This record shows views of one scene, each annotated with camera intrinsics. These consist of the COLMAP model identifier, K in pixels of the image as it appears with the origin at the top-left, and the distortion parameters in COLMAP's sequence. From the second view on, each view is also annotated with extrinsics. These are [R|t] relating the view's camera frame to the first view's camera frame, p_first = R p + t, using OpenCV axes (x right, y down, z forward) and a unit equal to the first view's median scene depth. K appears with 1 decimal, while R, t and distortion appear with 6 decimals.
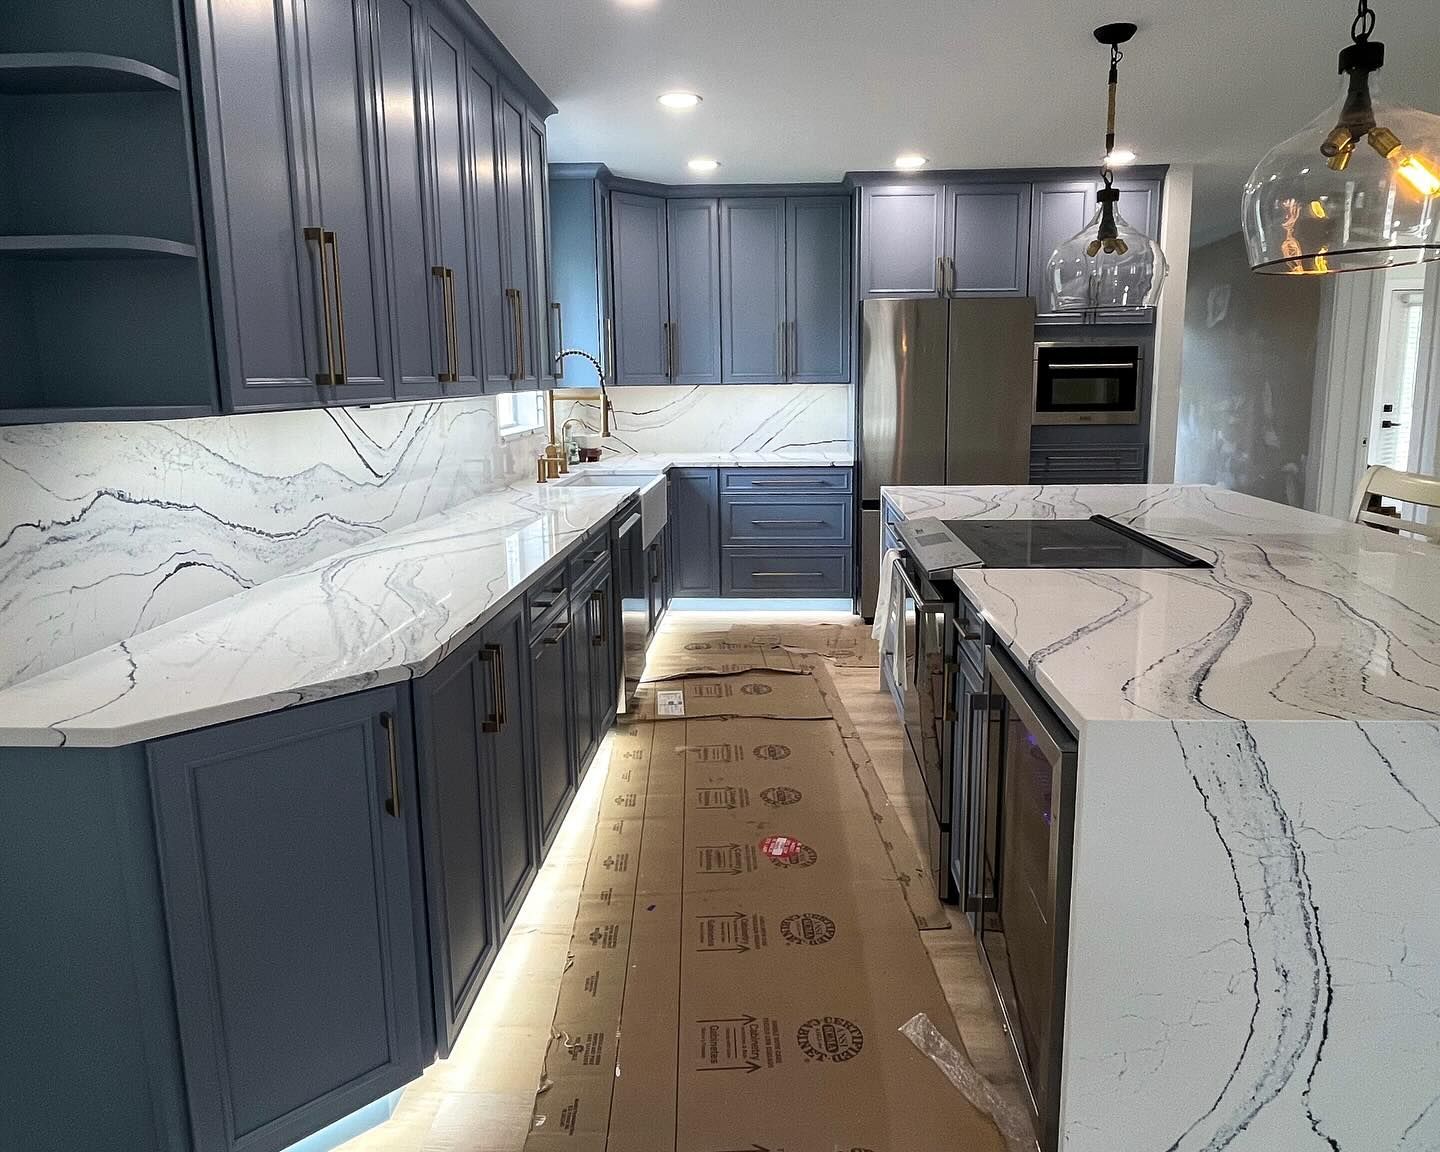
lens RADIAL K [[920.7, 0, 724.6], [0, 920.7, 528.2], [0, 0, 1]] dist [-0.001765, -0.002859]
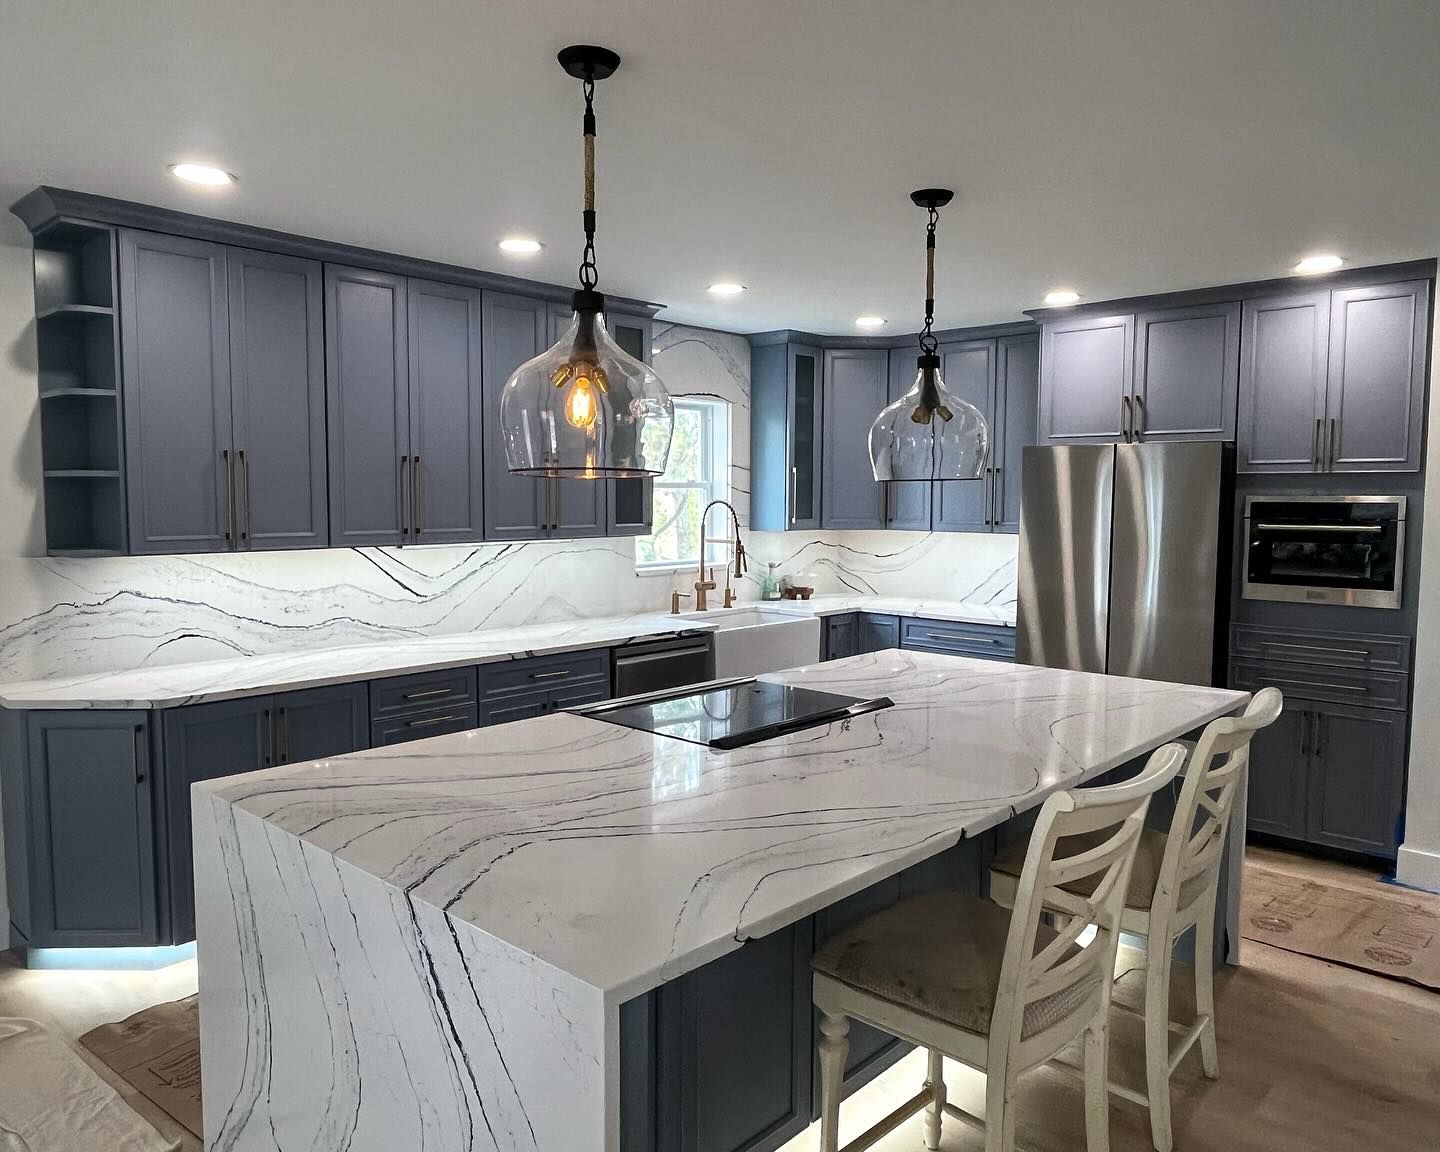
lens RADIAL K [[1006.7, 0, 720.0], [0, 1006.7, 576.0], [0, 0, 1]] dist [-0.003061, 0.000254]
pose [[0.765329, 0.066859, -0.640158, 0.625225], [-0.118280, 0.992262, -0.037774, -0.053388], [0.632678, 0.104627, 0.767314, 0.063233]]
